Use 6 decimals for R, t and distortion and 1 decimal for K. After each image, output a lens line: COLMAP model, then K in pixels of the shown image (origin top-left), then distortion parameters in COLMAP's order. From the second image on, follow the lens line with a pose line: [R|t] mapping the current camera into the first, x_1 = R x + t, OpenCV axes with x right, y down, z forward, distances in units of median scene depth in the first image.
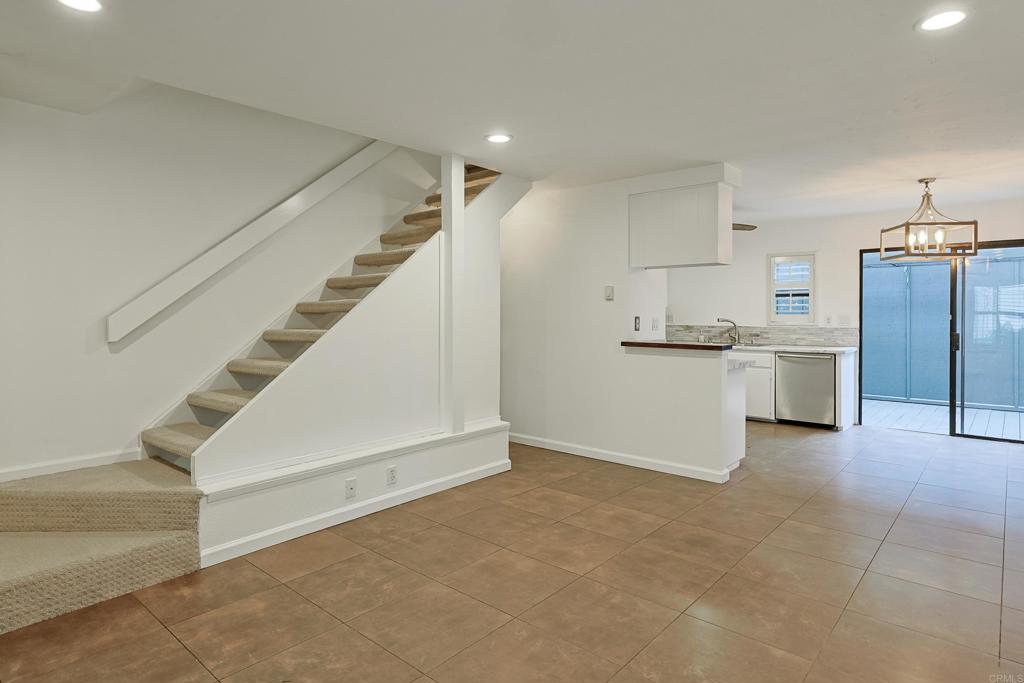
lens RADIAL K [[546.7, 0, 496.4], [0, 546.7, 313.2], [0, 0, 1]] dist [-0.001494, 0.000063]
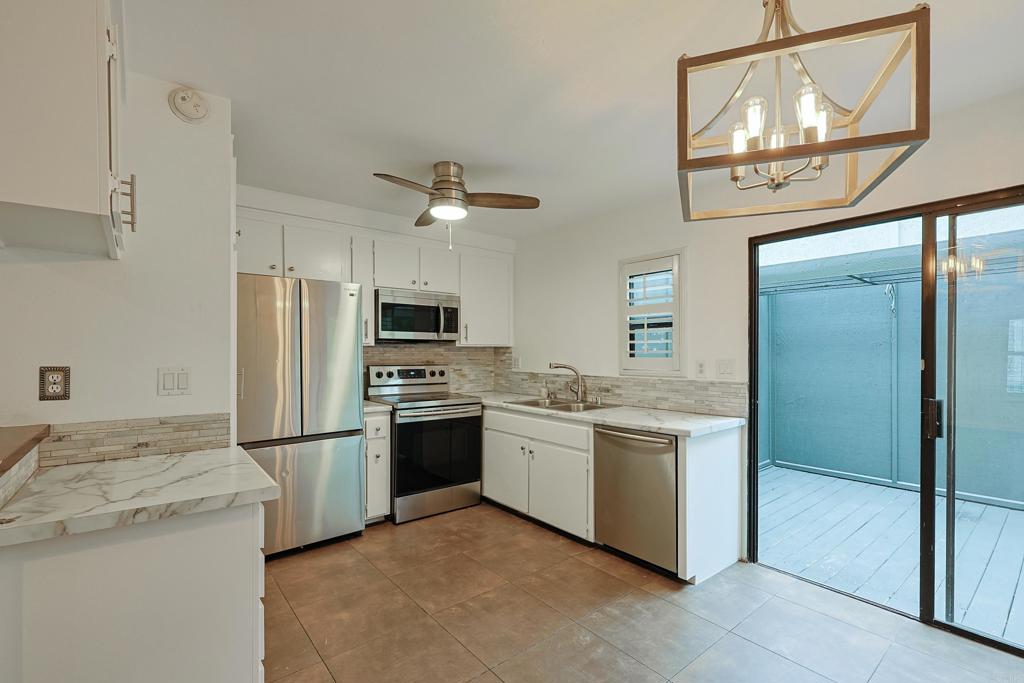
lens RADIAL K [[456.4, 0, 508.8], [0, 456.4, 351.8], [0, 0, 1]] dist [0.002341, -0.000195]
pose [[0.986108, -0.002885, -0.166080, 0.480693], [0.002495, 0.999994, -0.002558, -0.003322], [0.166086, 0.002108, 0.986109, 0.488175]]
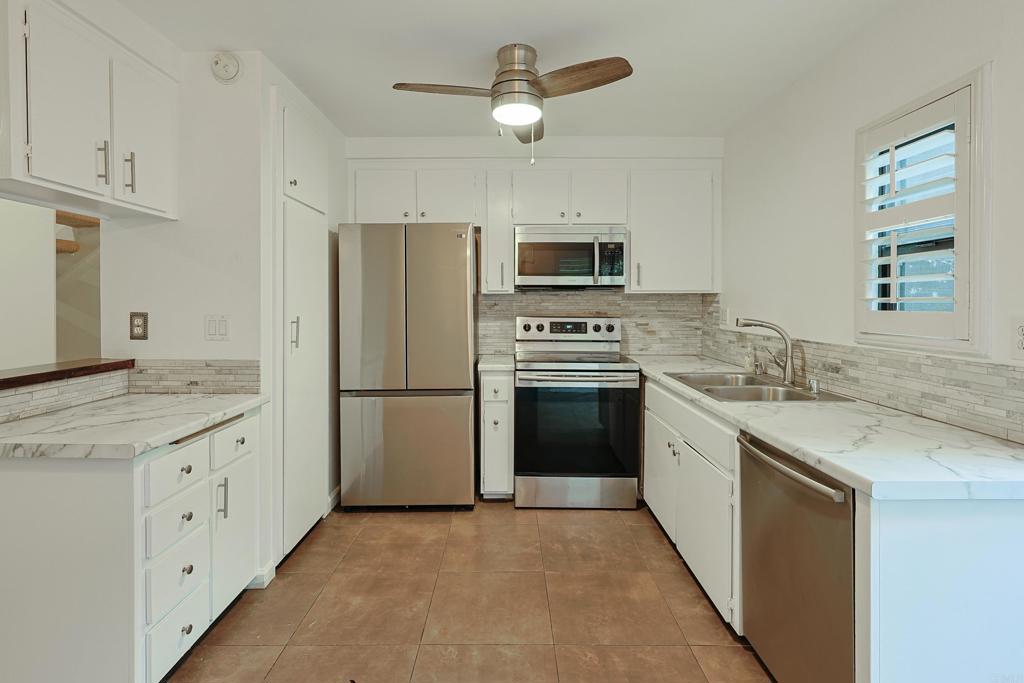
lens RADIAL K [[486.3, 0, 504.1], [0, 486.3, 304.4], [0, 0, 1]] dist [0.000388, 0.000361]
pose [[0.658190, 0.001583, -0.752850, 0.608081], [0.000945, 0.999995, 0.002929, -0.002550], [0.752851, -0.002639, 0.658185, 0.671753]]
